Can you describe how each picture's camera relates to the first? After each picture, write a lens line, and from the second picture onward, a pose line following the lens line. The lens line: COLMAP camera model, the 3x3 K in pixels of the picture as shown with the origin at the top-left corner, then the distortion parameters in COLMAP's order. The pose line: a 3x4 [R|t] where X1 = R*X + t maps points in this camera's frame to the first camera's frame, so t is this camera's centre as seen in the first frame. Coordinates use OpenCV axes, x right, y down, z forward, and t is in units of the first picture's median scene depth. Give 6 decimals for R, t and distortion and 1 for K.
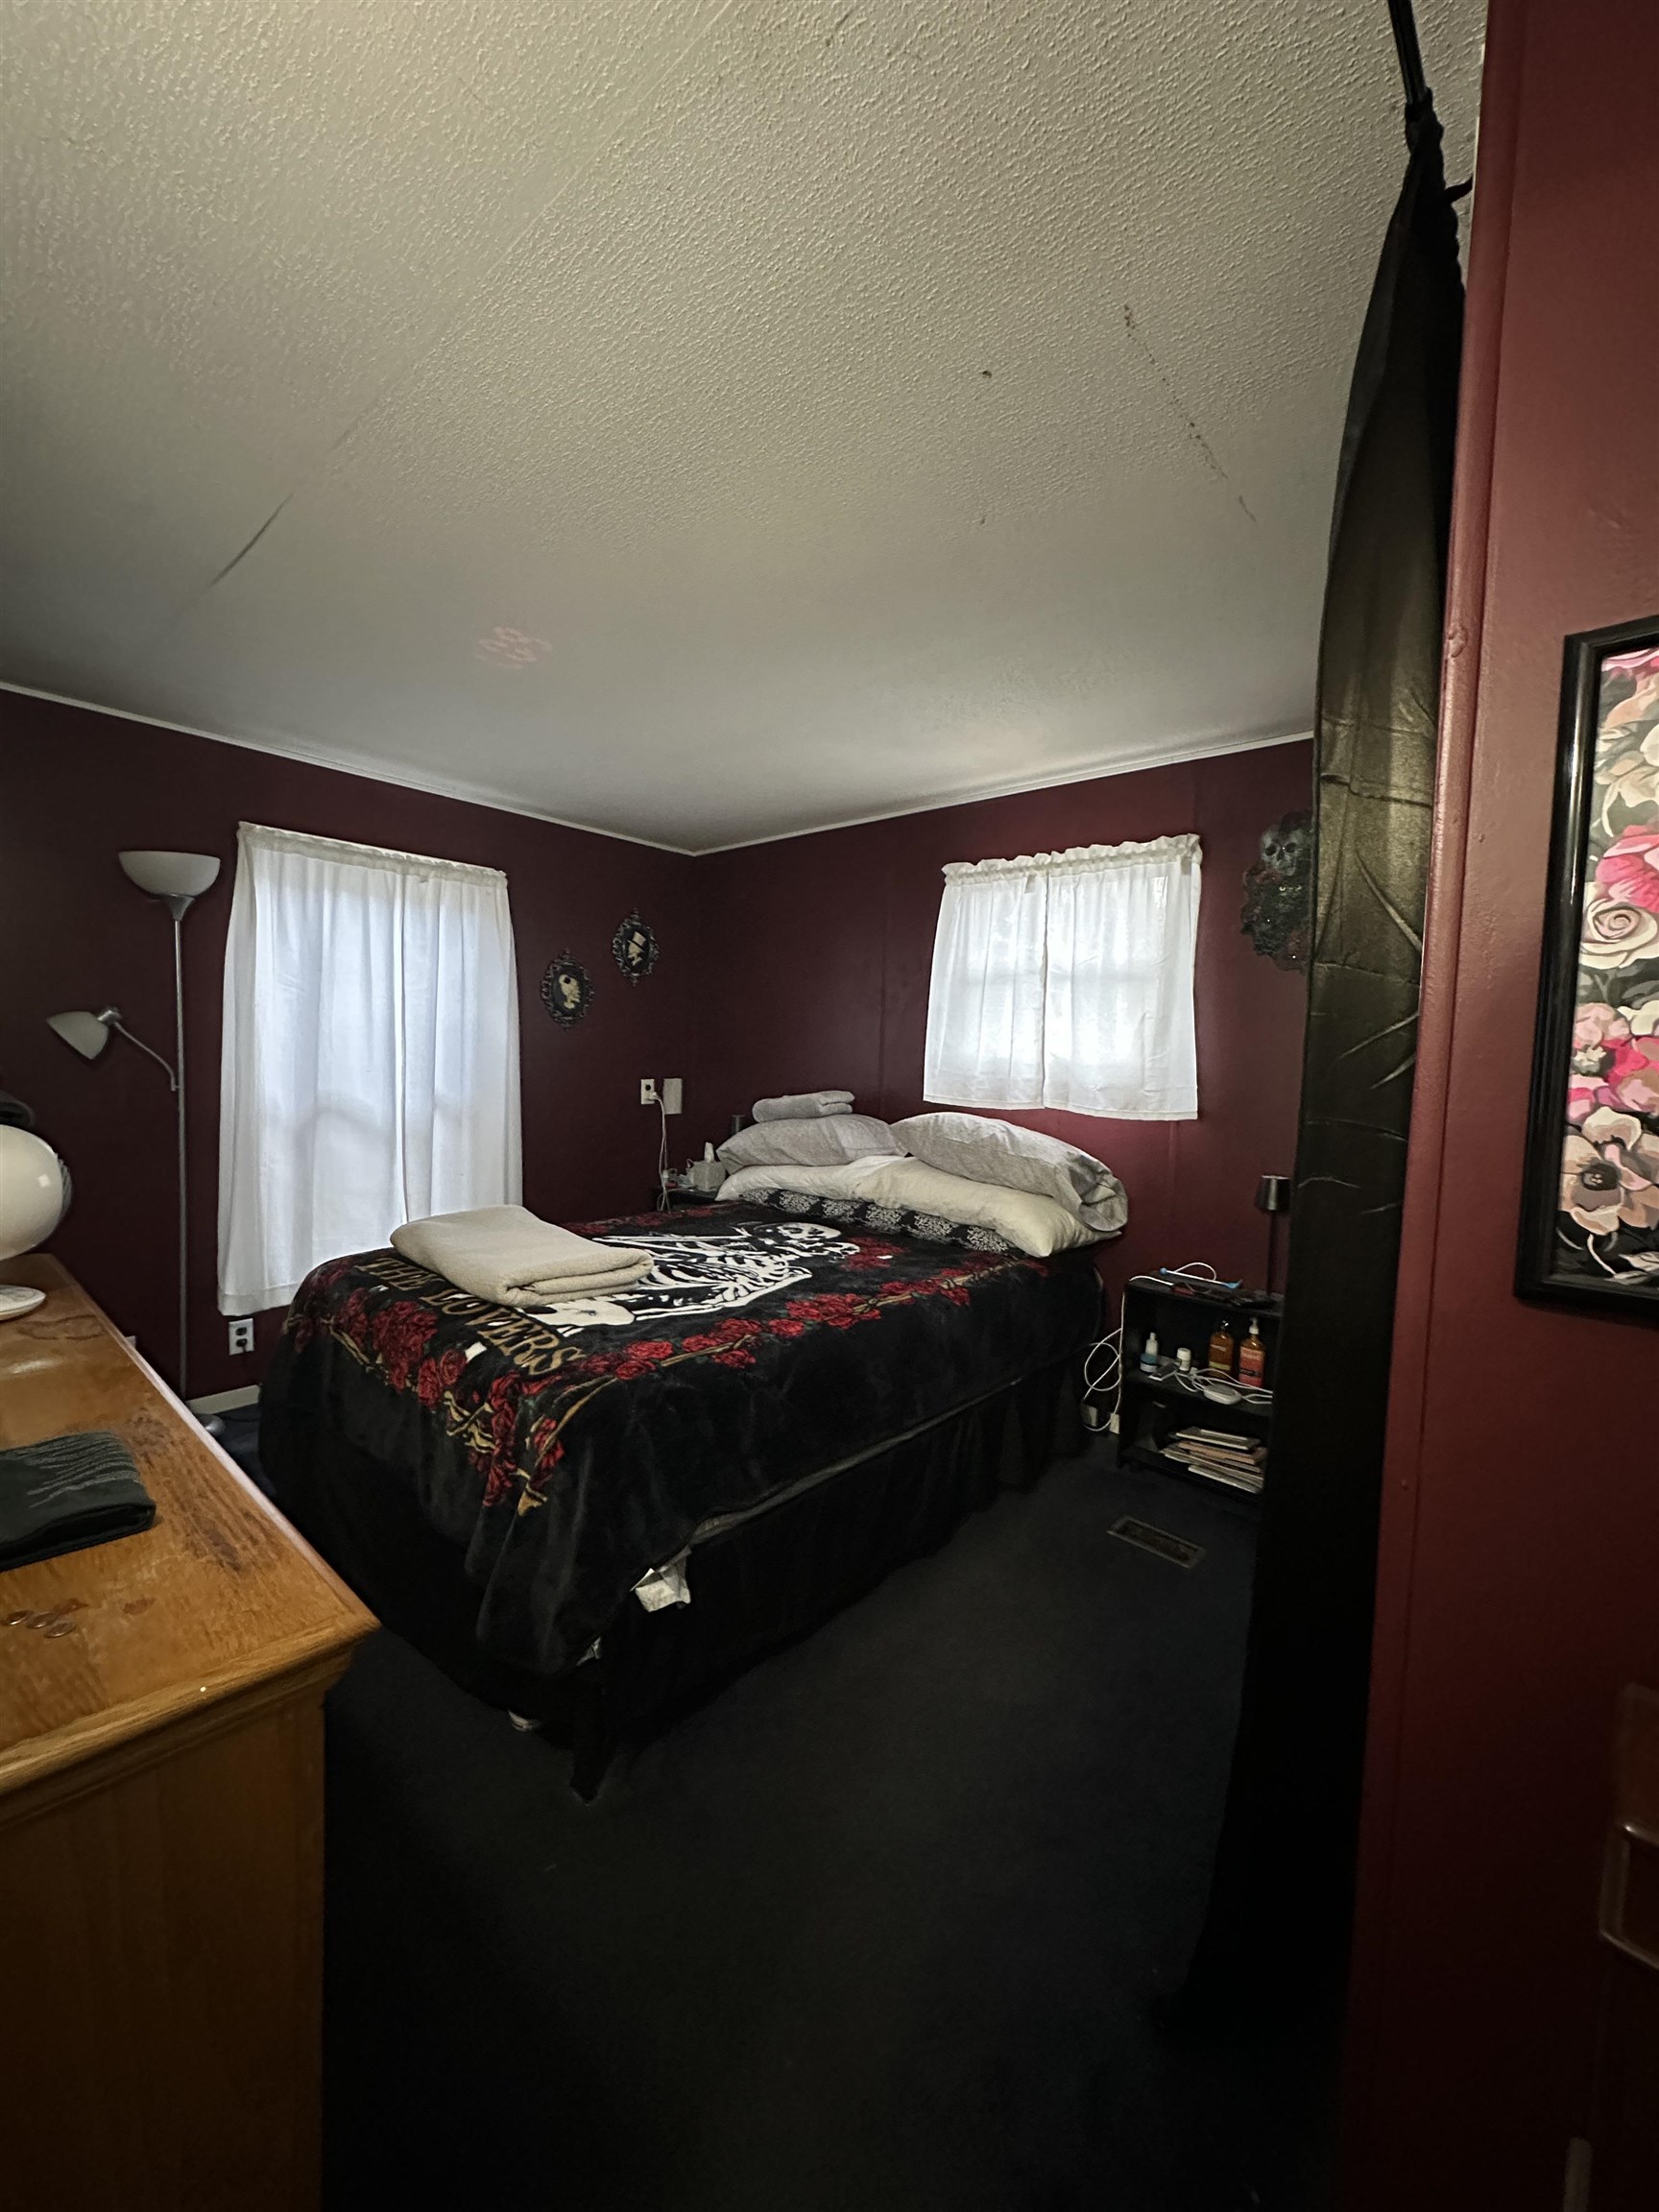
lens RADIAL K [[881.5, 0, 829.0], [0, 881.5, 1110.9], [0, 0, 1]] dist [-0.002021, 0.000178]
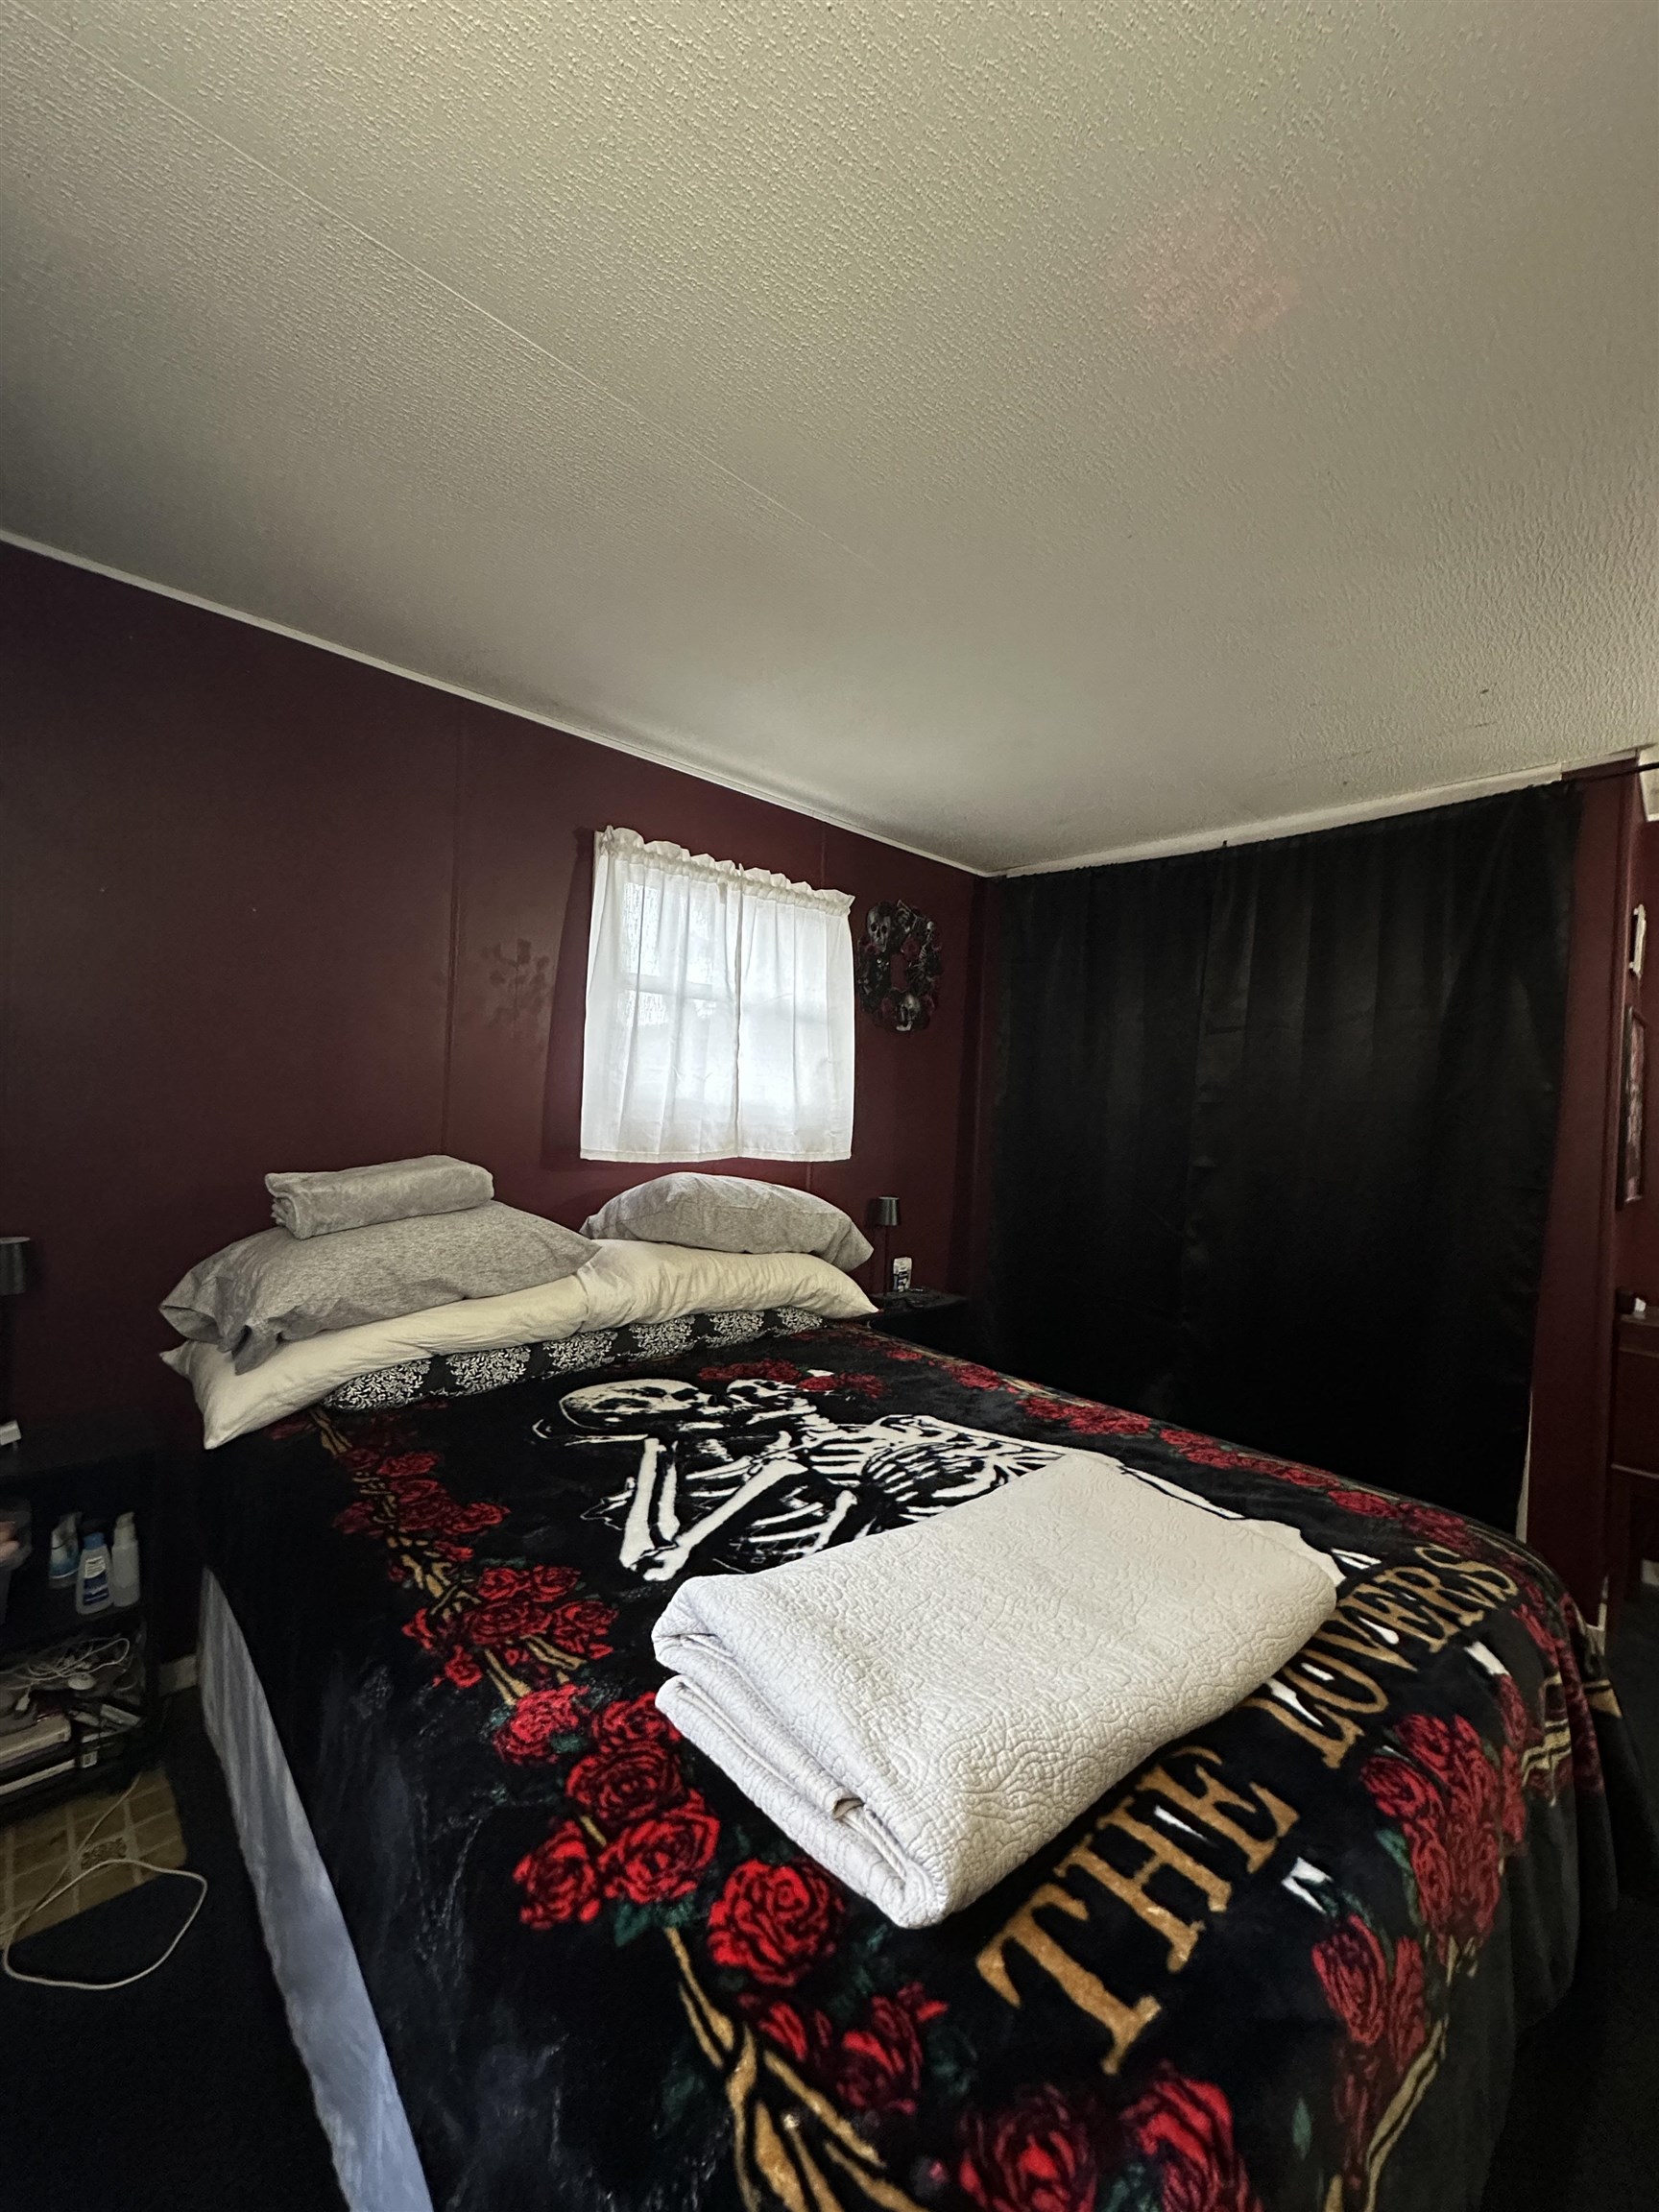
lens RADIAL K [[881.5, 0, 829.0], [0, 881.5, 1110.9], [0, 0, 1]] dist [-0.002021, 0.000178]
pose [[0.090280, -0.035189, 0.995295, -0.661458], [0.020430, 0.999231, 0.033475, -0.081803], [-0.995707, 0.017311, 0.090929, 0.894735]]
